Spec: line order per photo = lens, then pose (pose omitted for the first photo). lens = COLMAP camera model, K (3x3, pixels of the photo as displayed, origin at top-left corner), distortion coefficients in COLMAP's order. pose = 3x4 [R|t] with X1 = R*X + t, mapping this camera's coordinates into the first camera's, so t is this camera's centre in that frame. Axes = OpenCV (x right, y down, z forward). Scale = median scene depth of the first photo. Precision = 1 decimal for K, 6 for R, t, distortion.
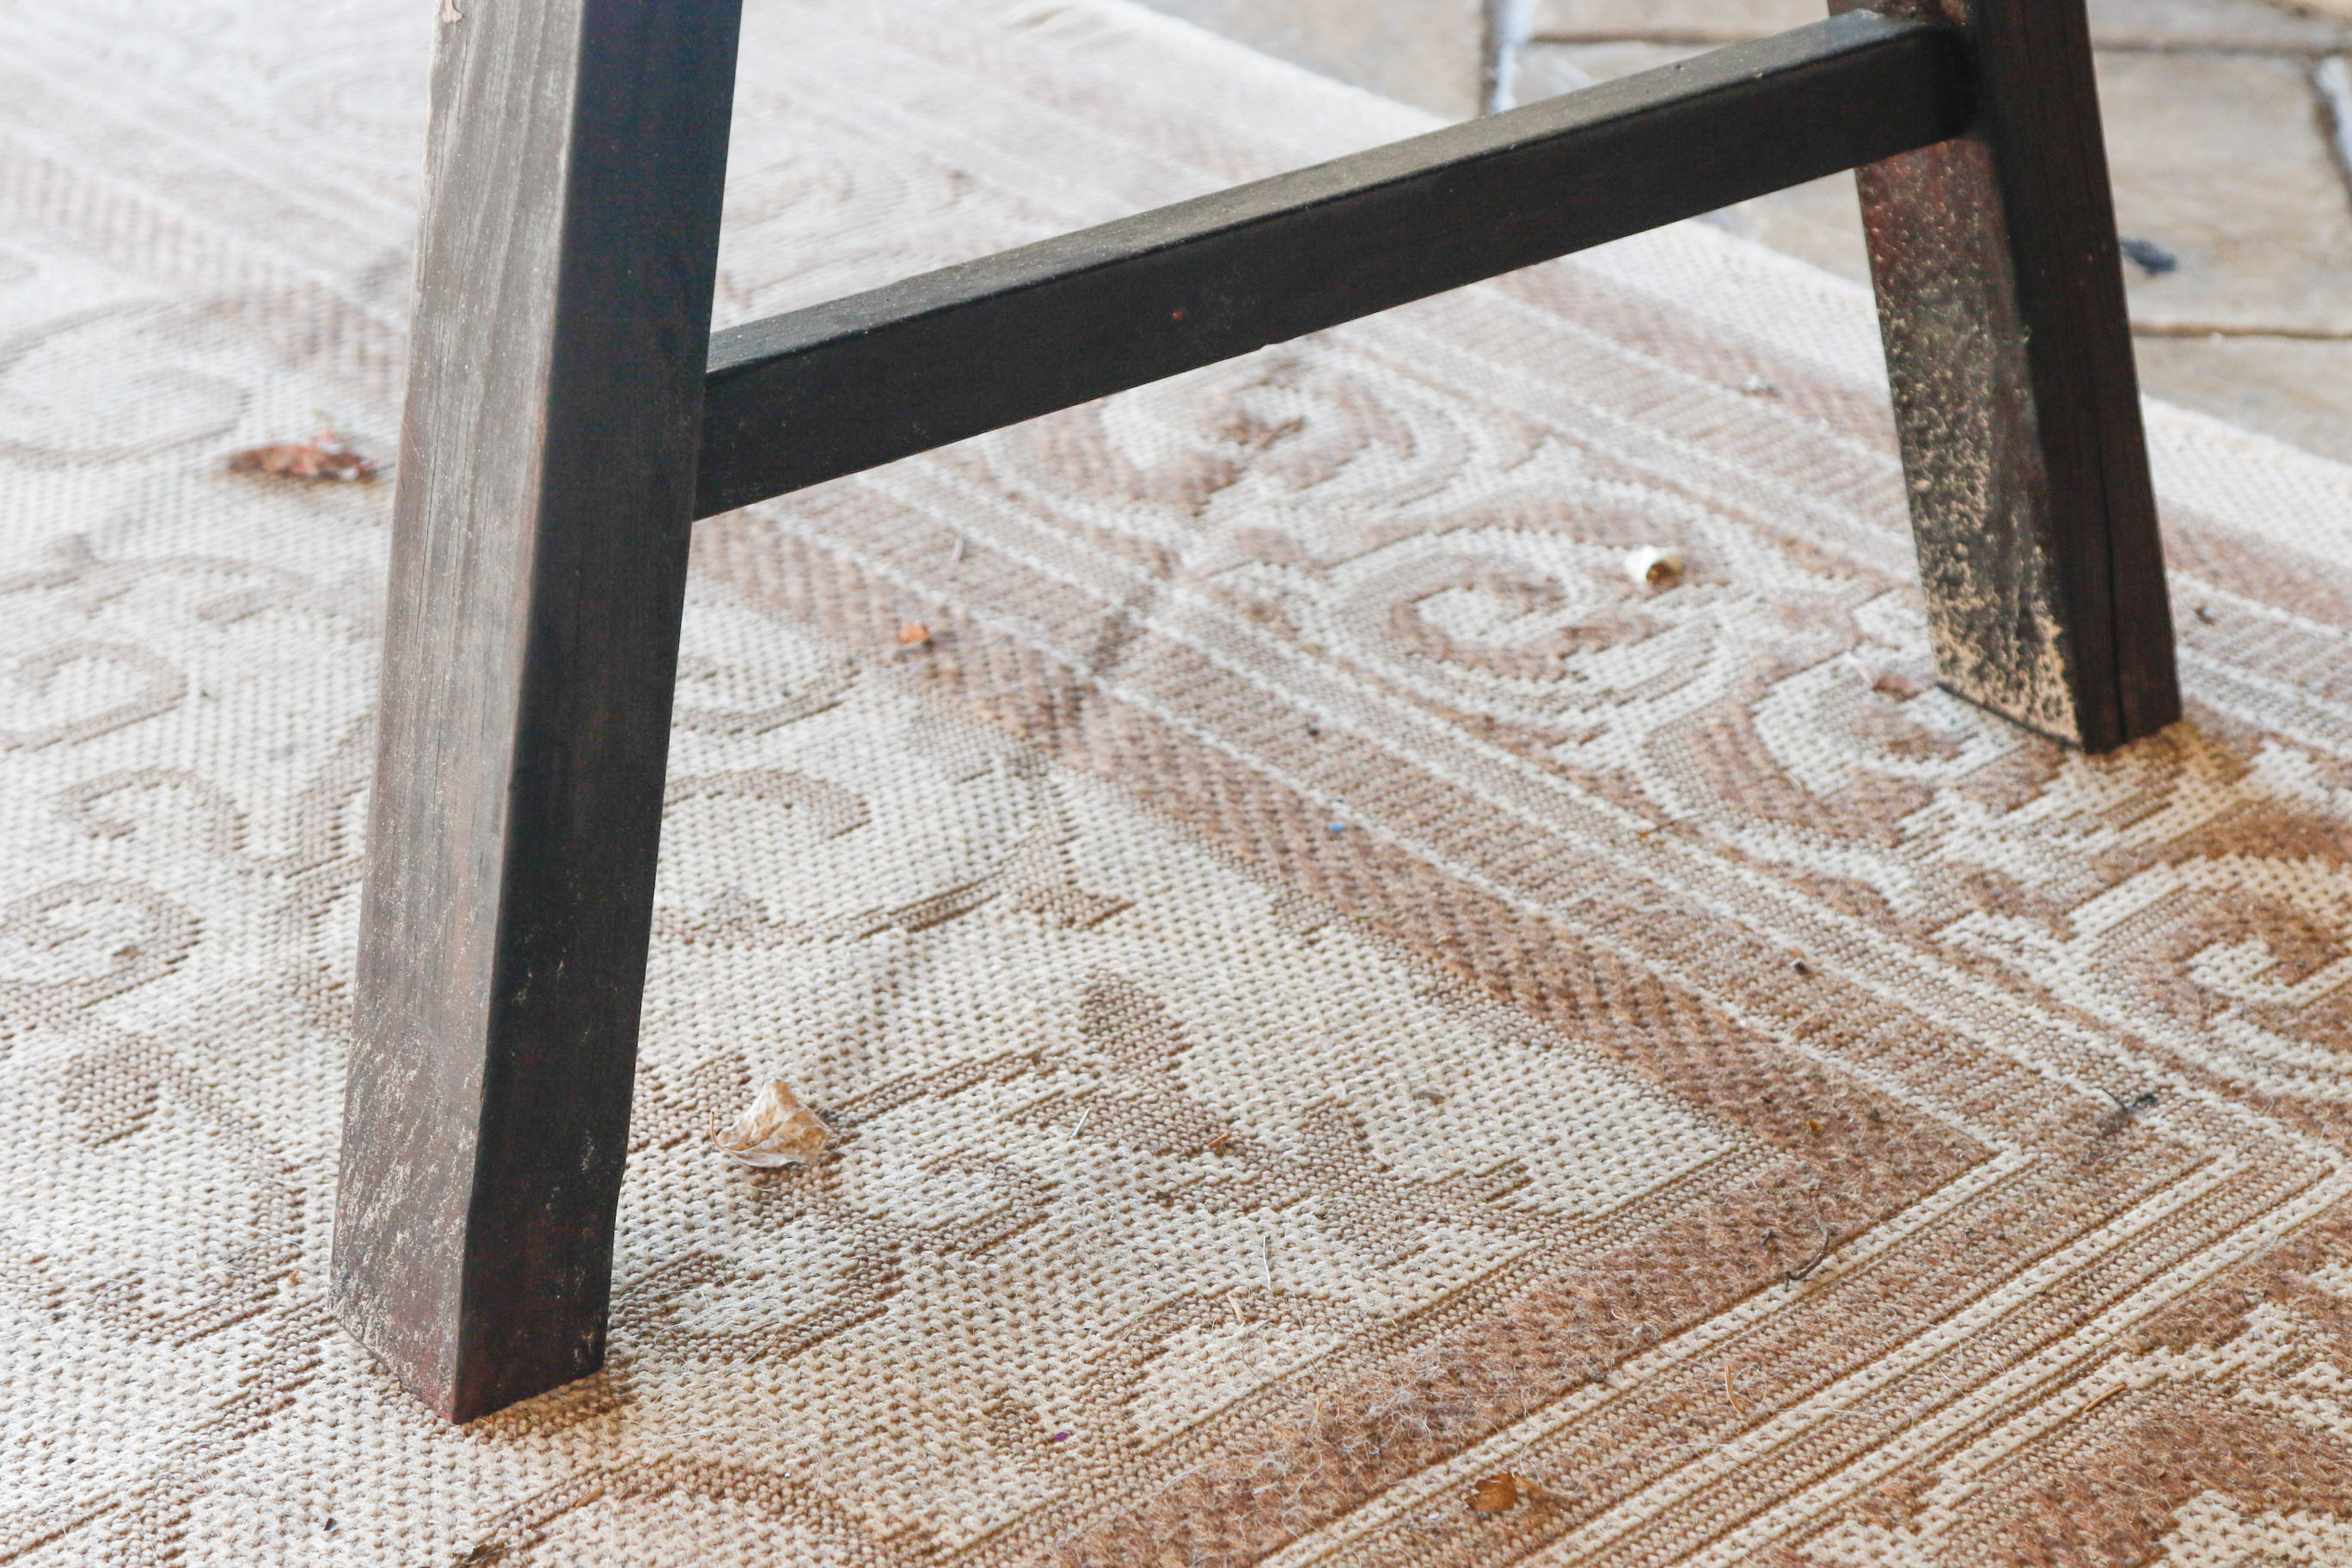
lens RADIAL K [[4938.9, 0, 1176.0], [0, 4938.9, 784.0], [0, 0, 1]] dist [0.016165, 0.008342]
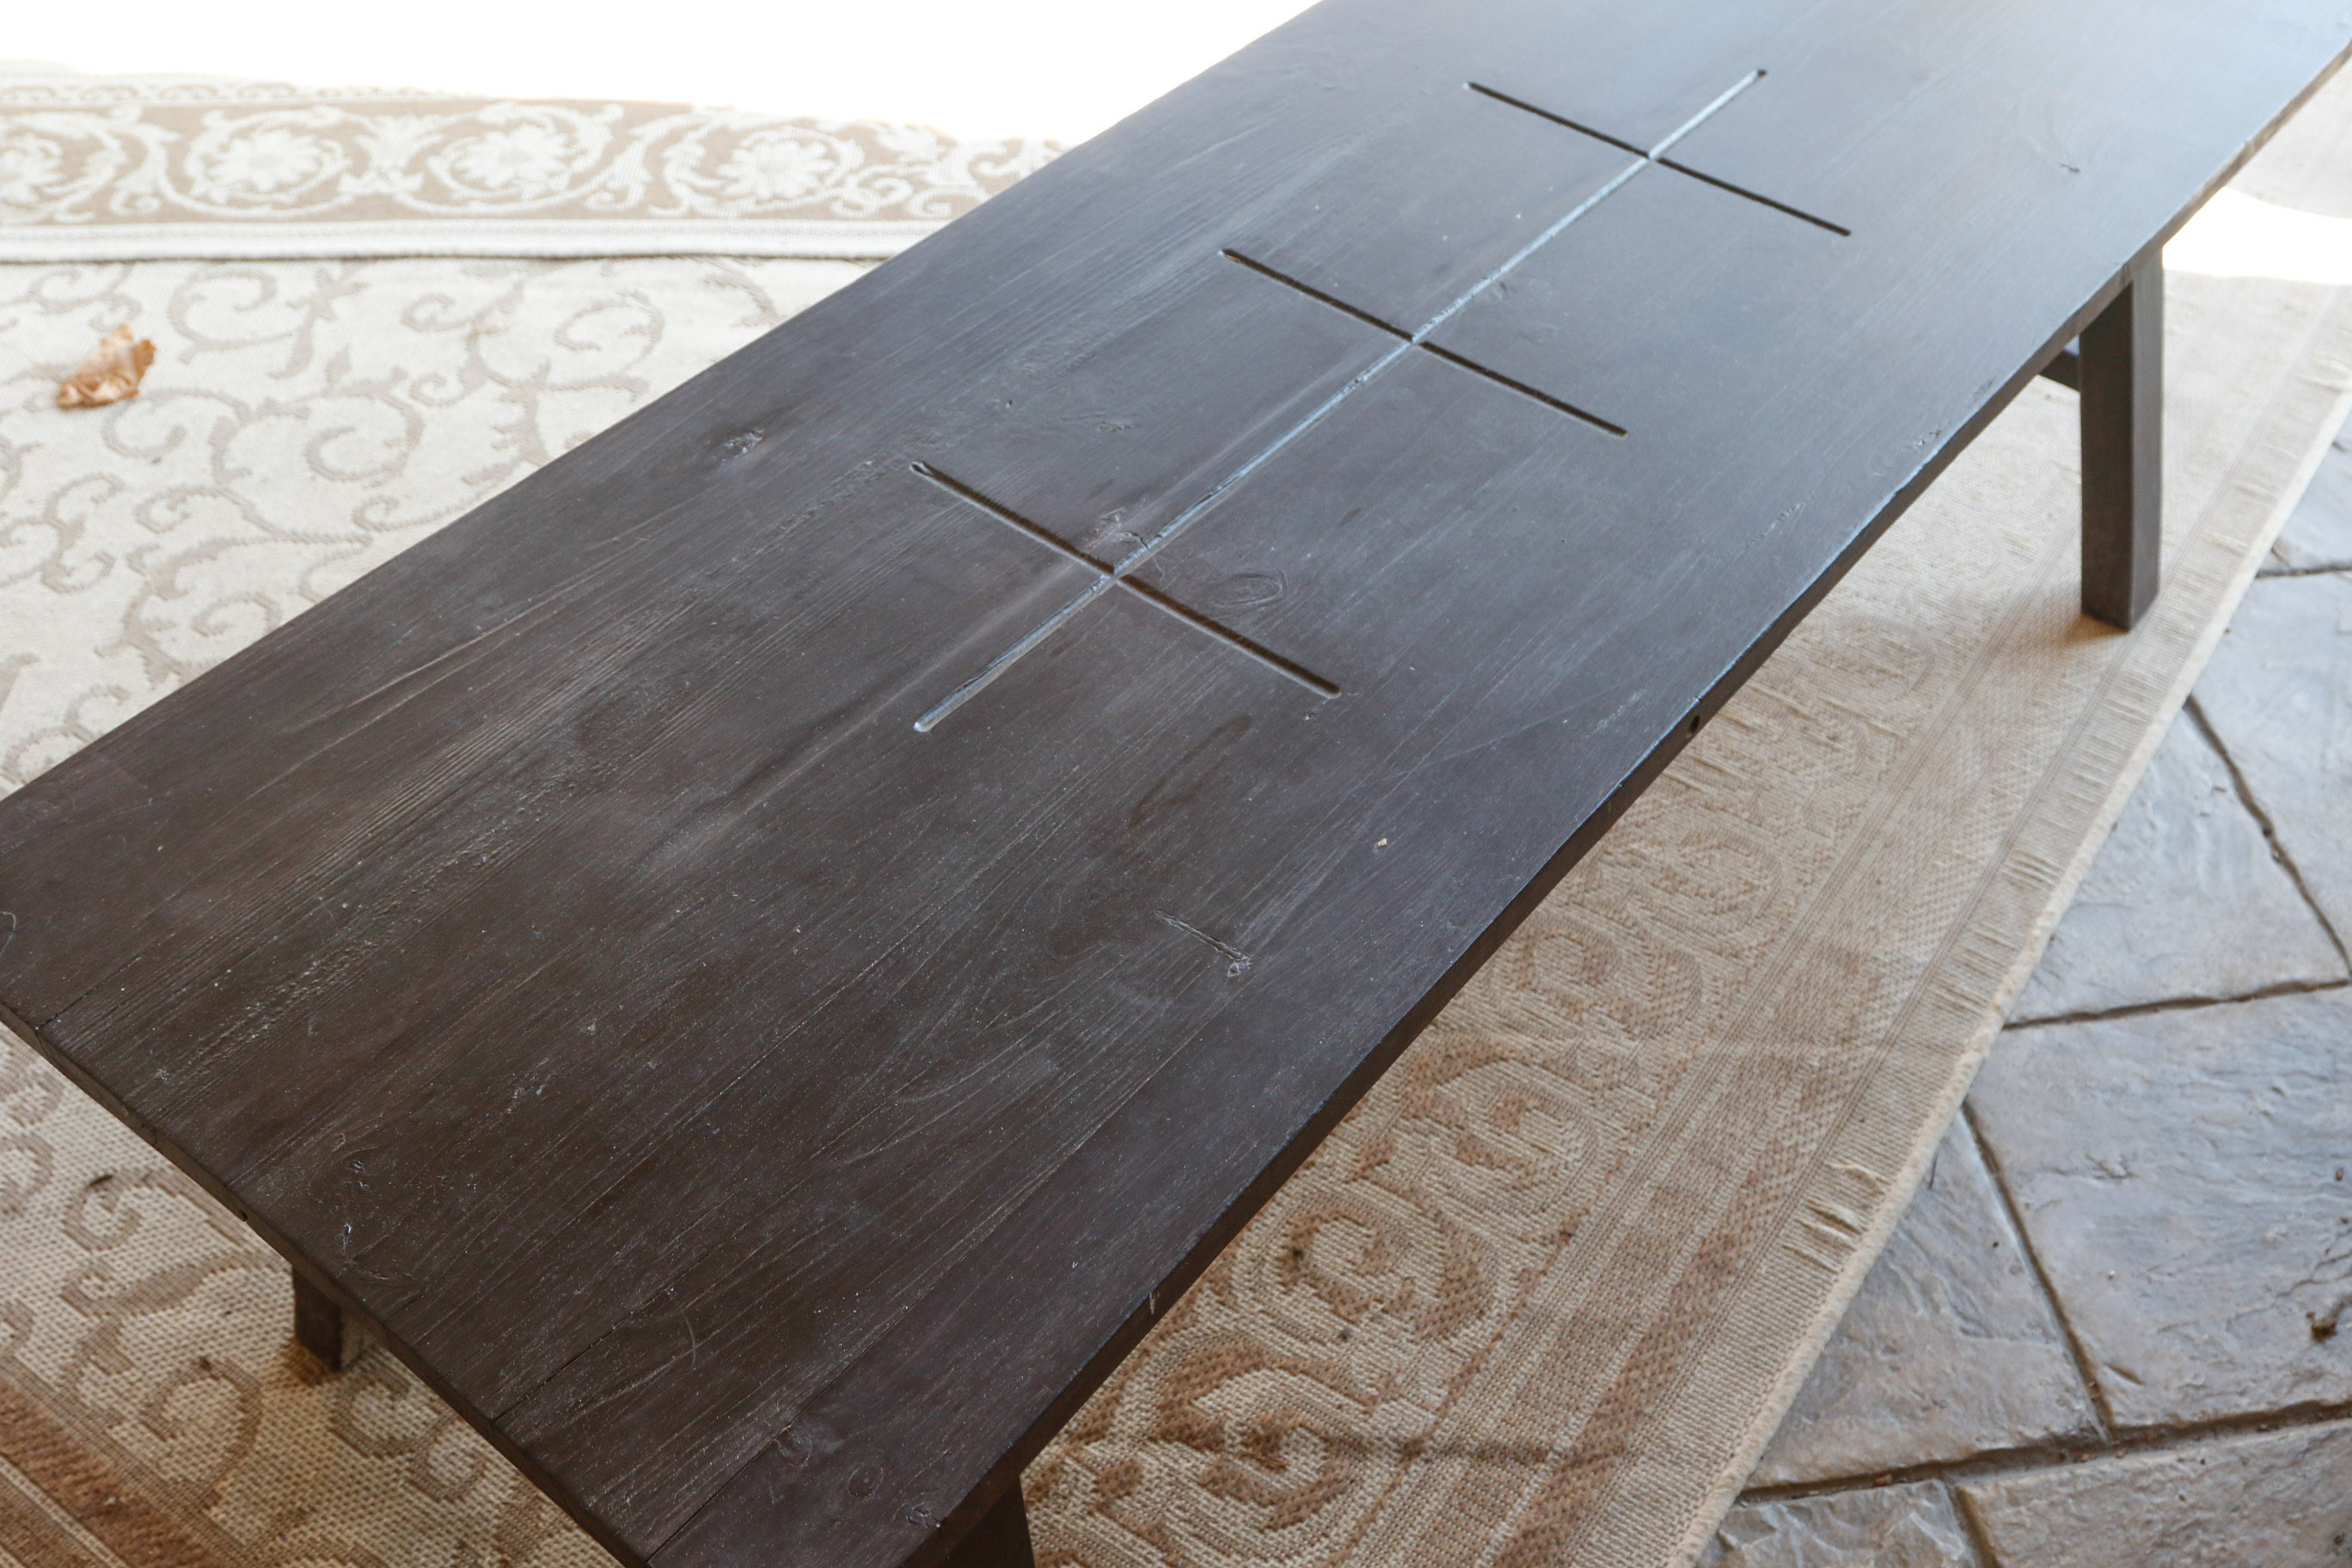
lens RADIAL K [[2569.9, 0, 1153.4], [0, 2569.9, 786.8], [0, 0, 1]] dist [-0.132777, 0.119315]
pose [[0.211709, 0.676308, -0.705540, 0.557871], [-0.471608, 0.702988, 0.532347, -0.799998], [0.856017, 0.220036, 0.467781, 0.556854]]
